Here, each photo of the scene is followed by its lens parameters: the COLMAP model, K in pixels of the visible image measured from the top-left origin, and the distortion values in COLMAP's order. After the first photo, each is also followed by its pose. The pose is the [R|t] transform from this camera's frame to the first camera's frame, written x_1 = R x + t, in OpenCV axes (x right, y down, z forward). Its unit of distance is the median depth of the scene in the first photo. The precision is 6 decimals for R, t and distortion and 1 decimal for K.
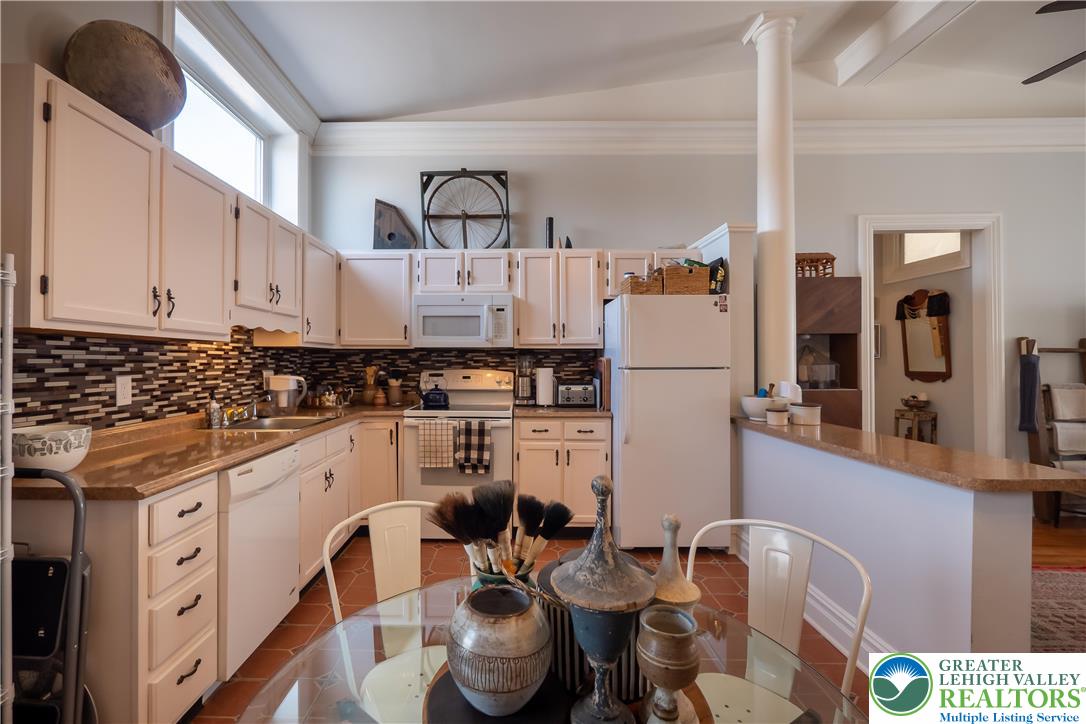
lens RADIAL K [[482.7, 0, 543.6], [0, 482.7, 345.1], [0, 0, 1]] dist [0.001090, 0.000465]
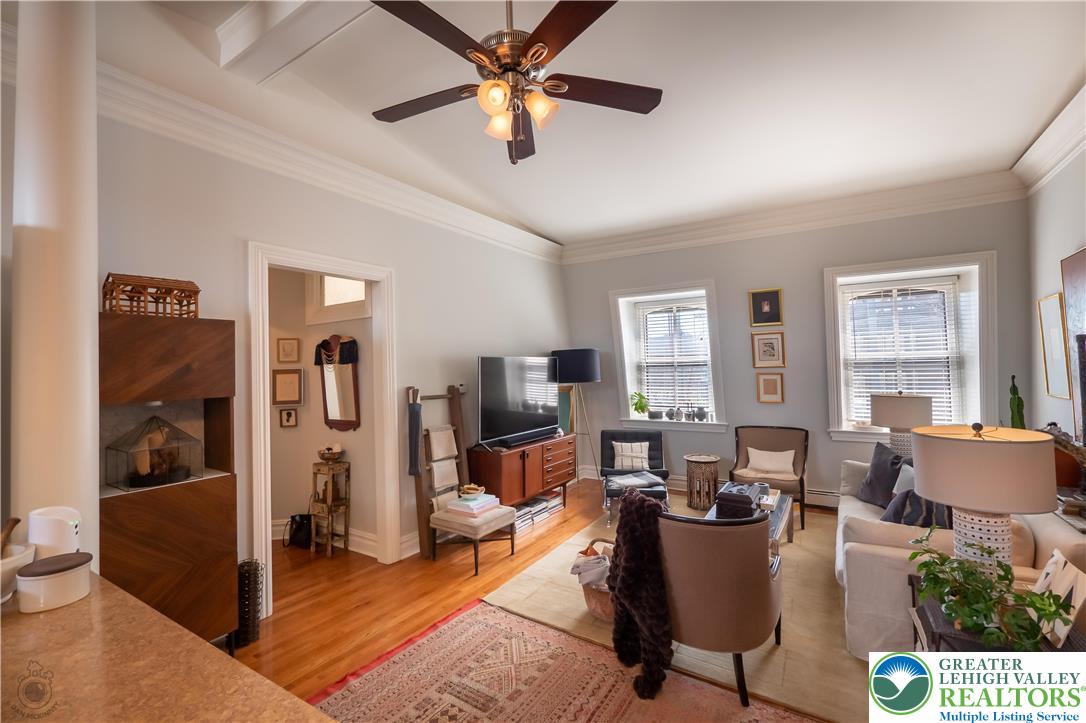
lens RADIAL K [[465.1, 0, 540.4], [0, 465.1, 357.4], [0, 0, 1]] dist [0.000568, 0.000159]
pose [[0.537965, 0.006415, 0.842943, 0.267603], [0.020970, 0.999560, -0.020990, -0.051970], [-0.842706, 0.028968, 0.537594, 0.193516]]
